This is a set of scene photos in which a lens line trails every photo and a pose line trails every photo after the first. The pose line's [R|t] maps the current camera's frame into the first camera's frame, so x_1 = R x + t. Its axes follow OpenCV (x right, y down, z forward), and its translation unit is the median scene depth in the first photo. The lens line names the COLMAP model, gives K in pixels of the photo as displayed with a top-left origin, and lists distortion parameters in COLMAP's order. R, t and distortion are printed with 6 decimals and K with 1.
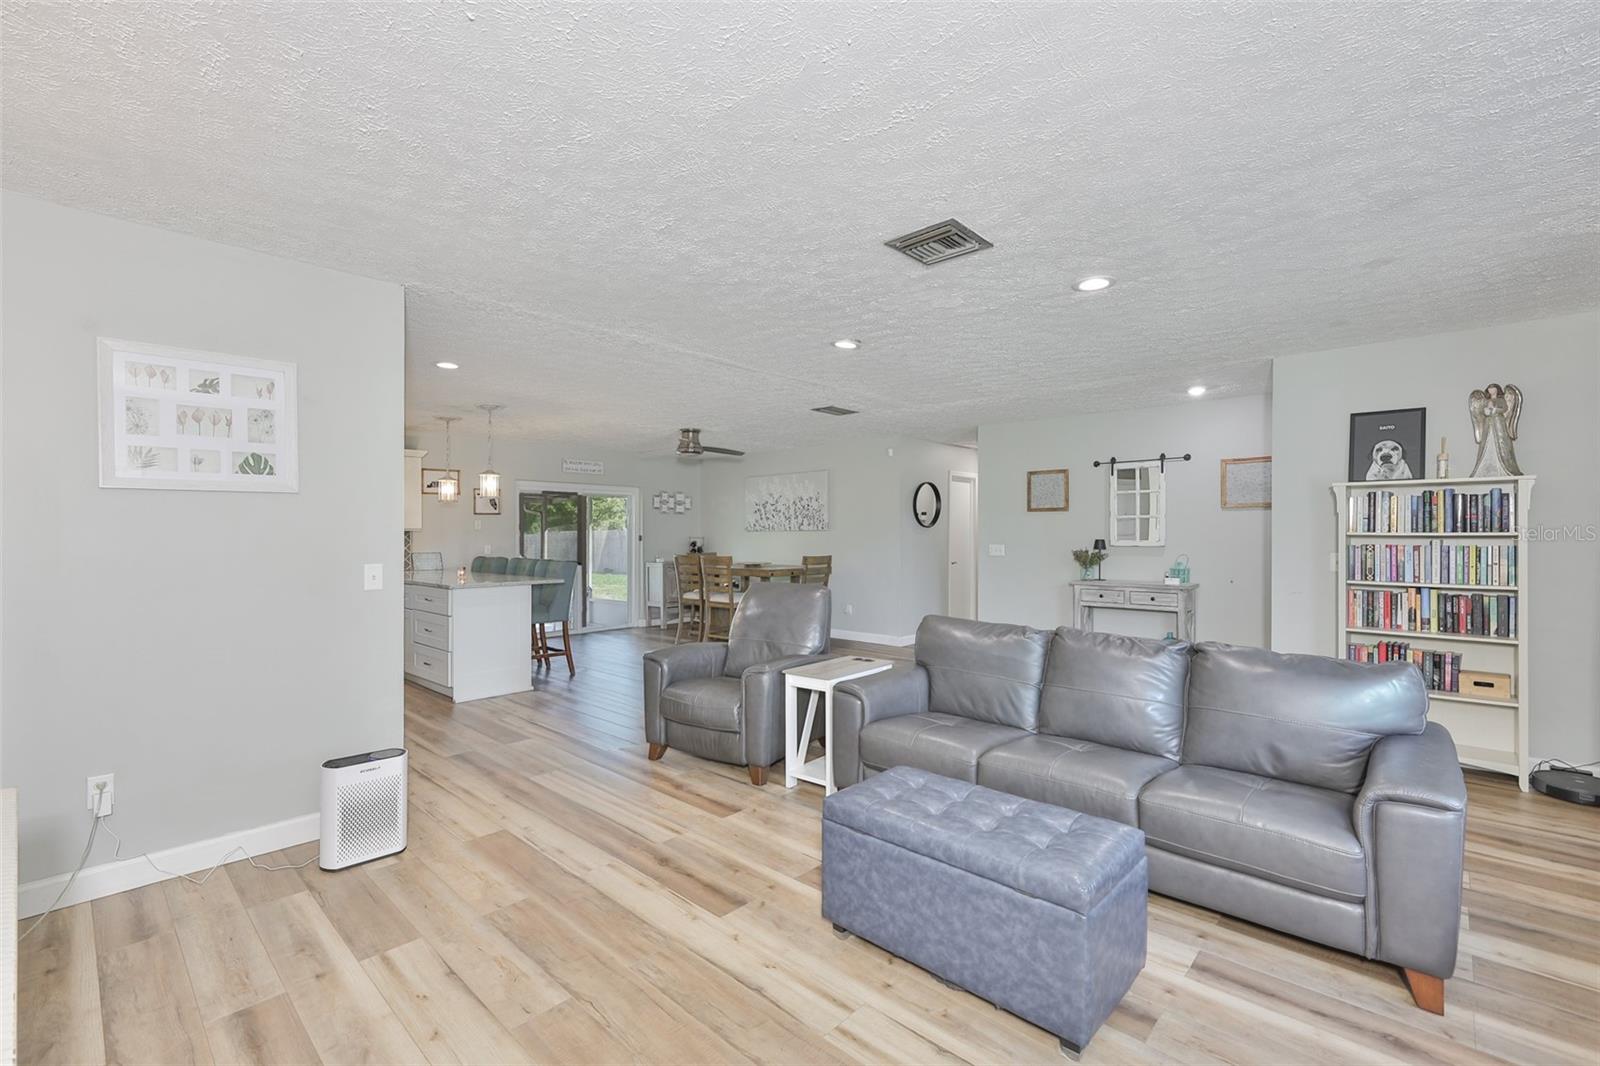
lens RADIAL K [[663.1, 0, 816.0], [0, 663.1, 531.8], [0, 0, 1]] dist [-0.009220, 0.000794]
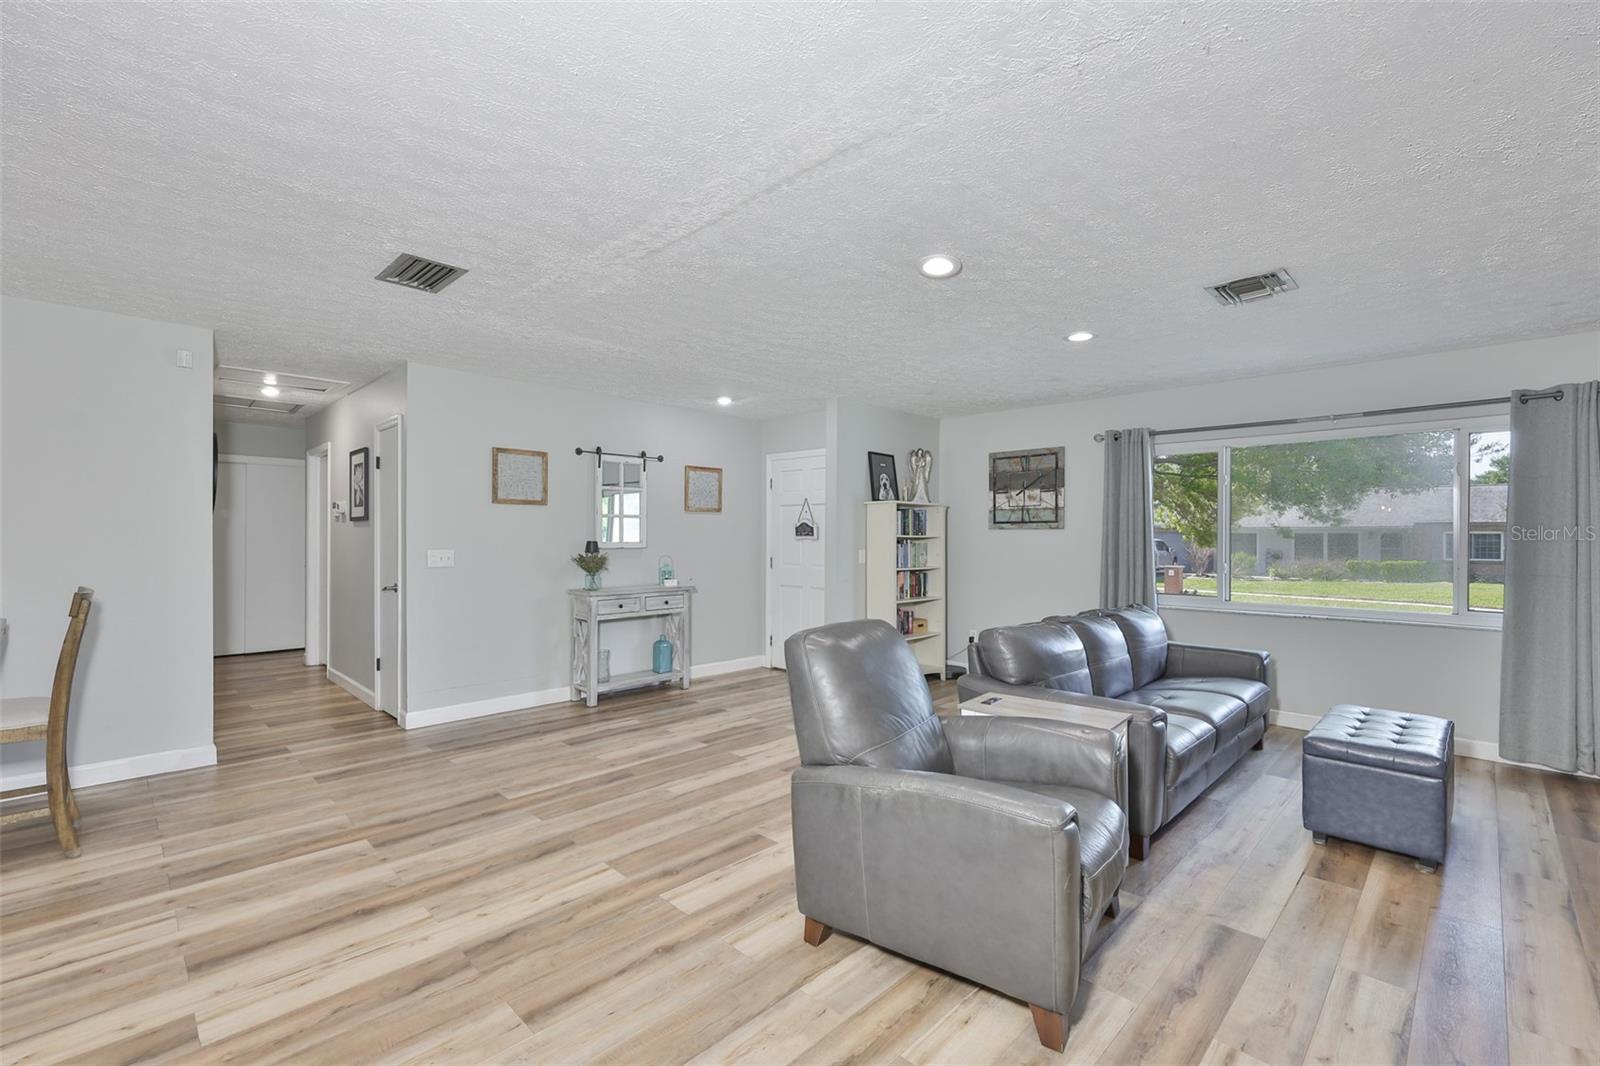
lens RADIAL K [[682.7, 0, 773.9], [0, 682.7, 537.6], [0, 0, 1]] dist [-0.001597, -0.000991]
pose [[0.085533, -0.001165, 0.996335, -0.441520], [-0.008673, 0.999961, 0.001914, 0.003656], [-0.996298, -0.008804, 0.085520, 0.710481]]
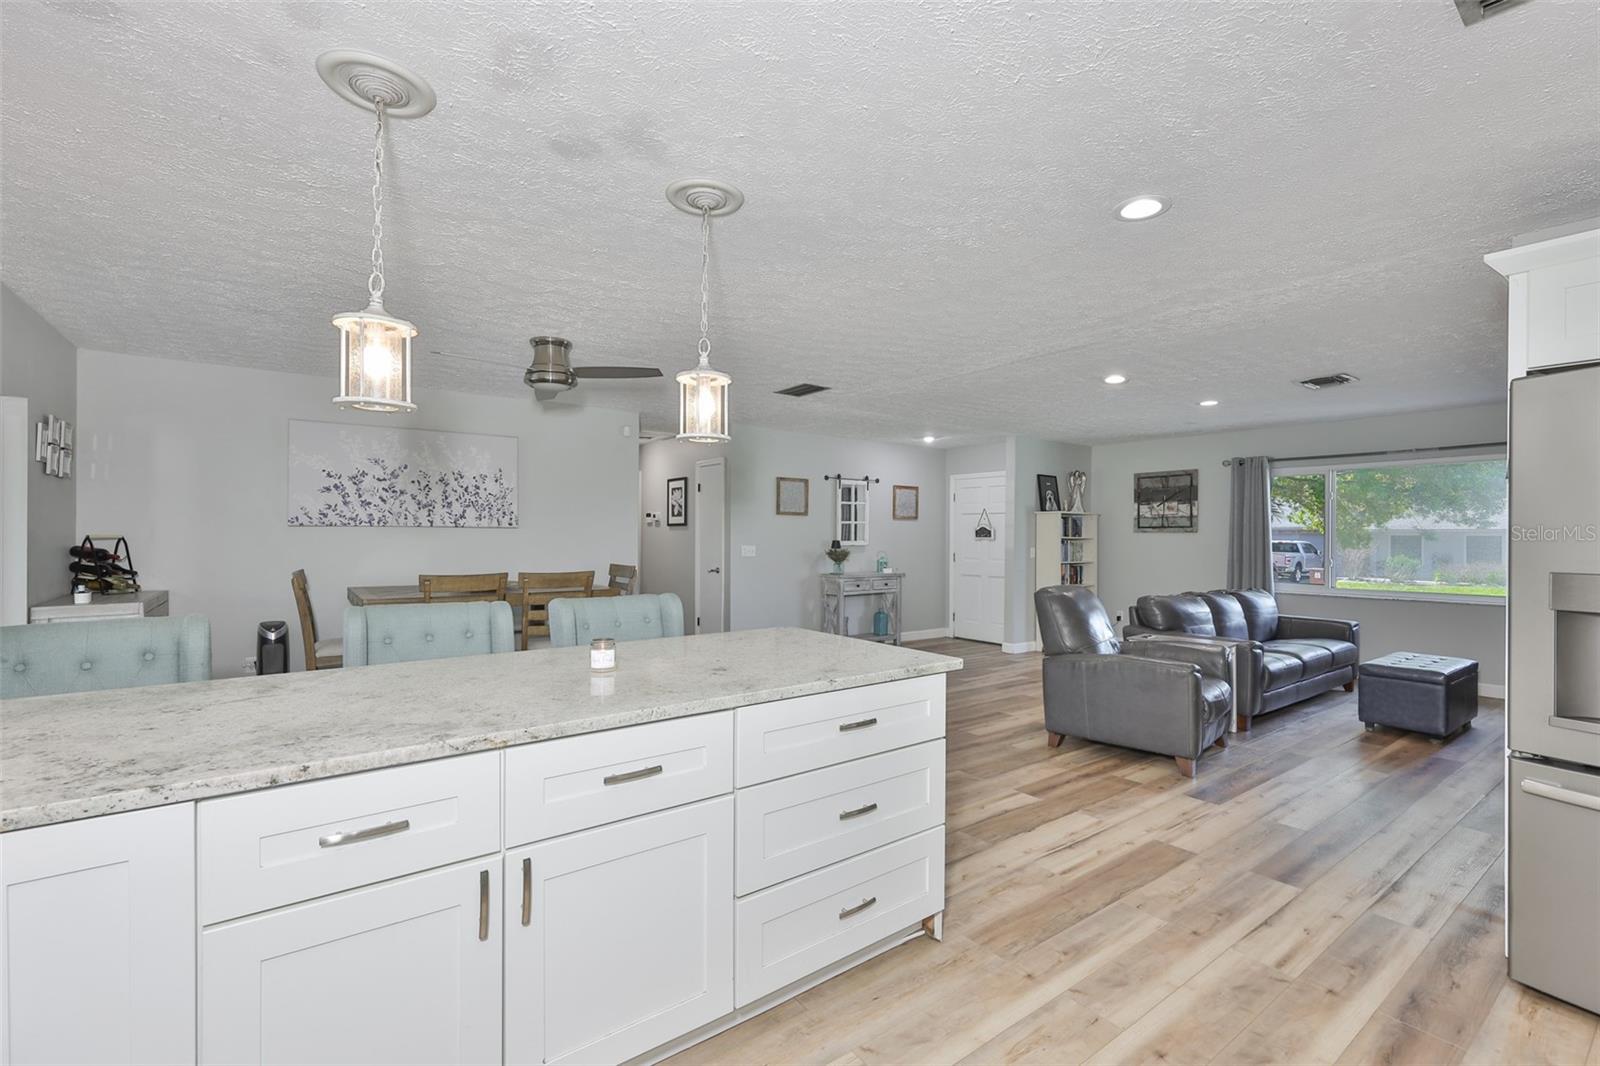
lens RADIAL K [[663.1, 0, 767.5], [0, 663.1, 537.9], [0, 0, 1]] dist [-0.009220, 0.000794]
pose [[0.260526, 0.000526, 0.965467, -0.808534], [-0.011658, 0.999929, 0.002601, 0.005614], [-0.965396, -0.011933, 0.260514, 0.826398]]
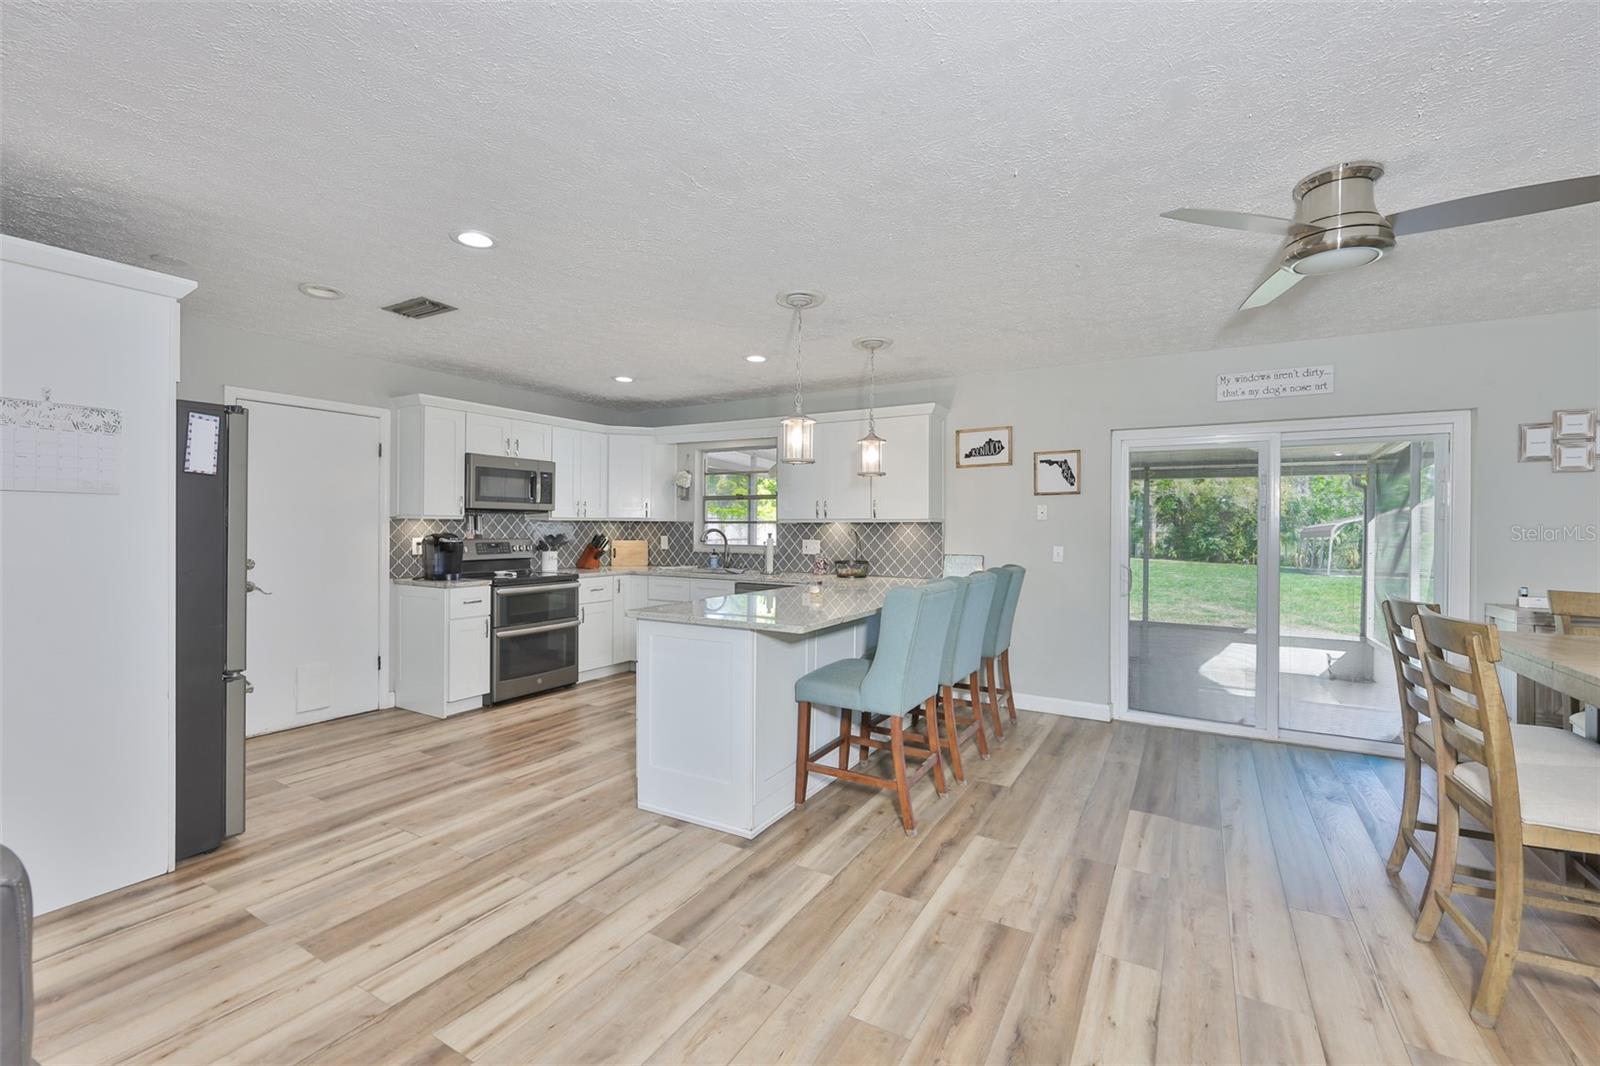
lens RADIAL K [[682.7, 0, 799.7], [0, 682.7, 531.7], [0, 0, 1]] dist [-0.001597, -0.000991]
pose [[0.199704, 0.007645, -0.979826, 0.073133], [-0.003021, 0.999970, 0.007187, 0.002833], [0.979852, 0.001525, 0.199721, 0.842203]]
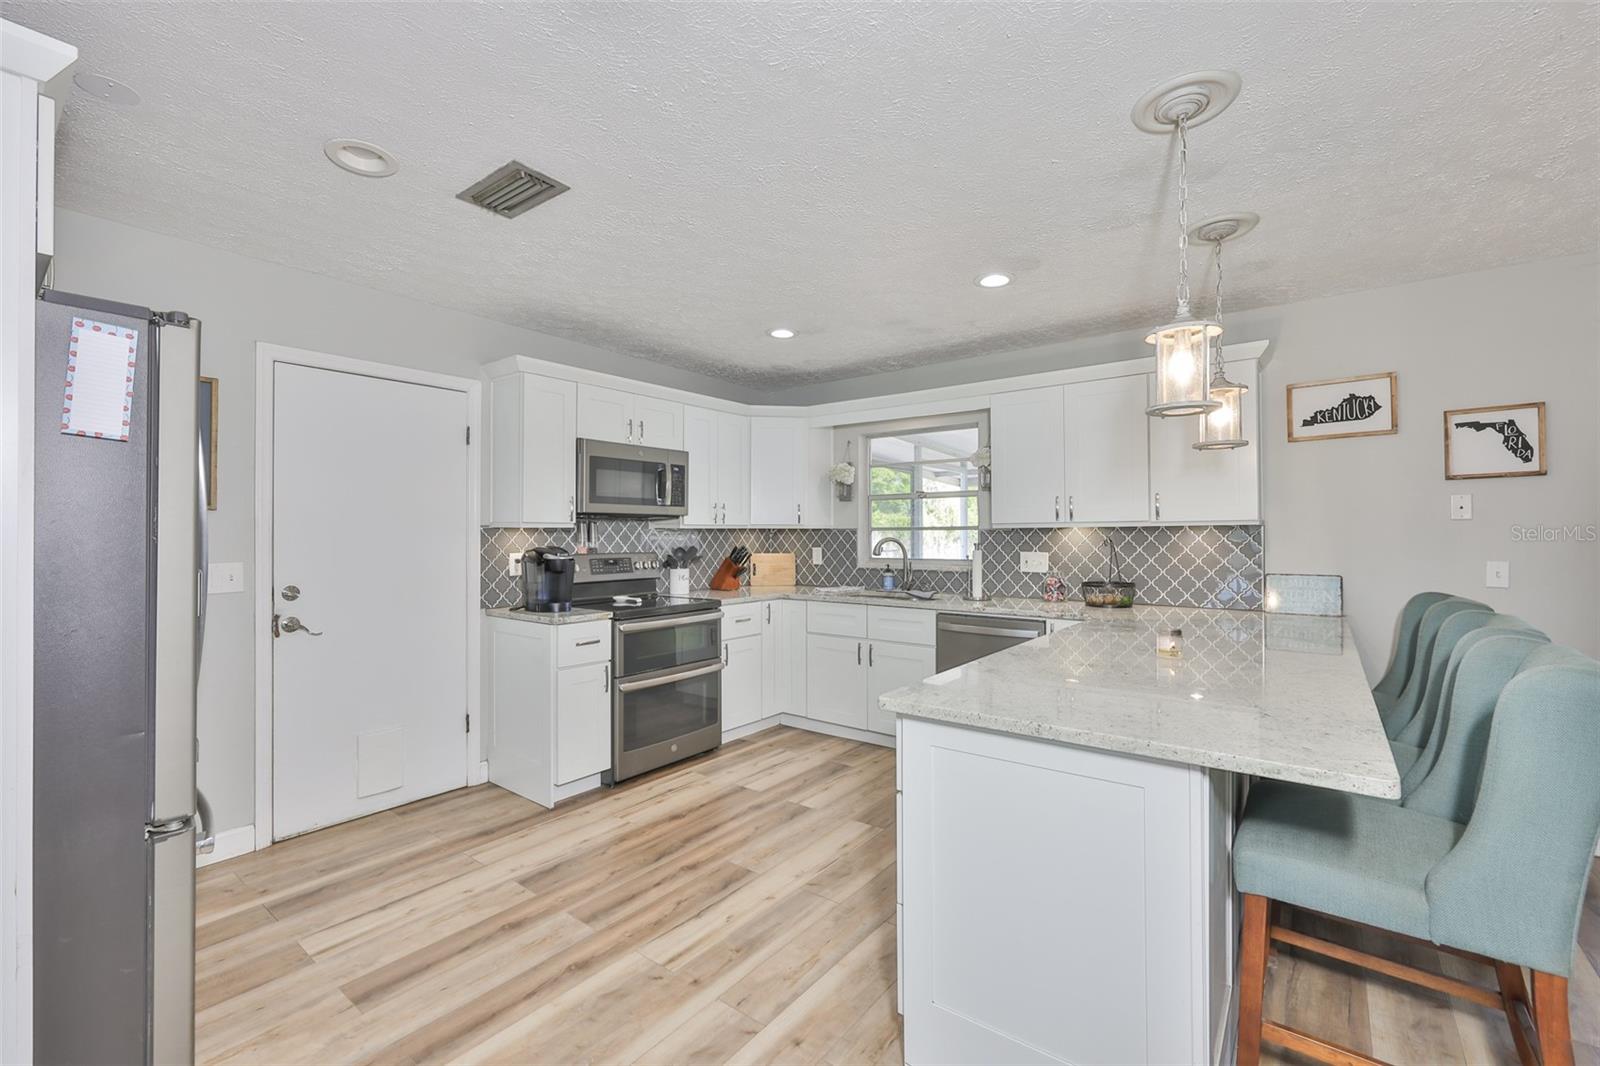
lens RADIAL K [[682.7, 0, 799.7], [0, 682.7, 535.1], [0, 0, 1]] dist [-0.001597, -0.000991]
pose [[0.071525, -0.001056, -0.997438, -0.182142], [0.005577, 0.999984, -0.000658, 0.003047], [0.997423, -0.005516, 0.071530, 0.769209]]
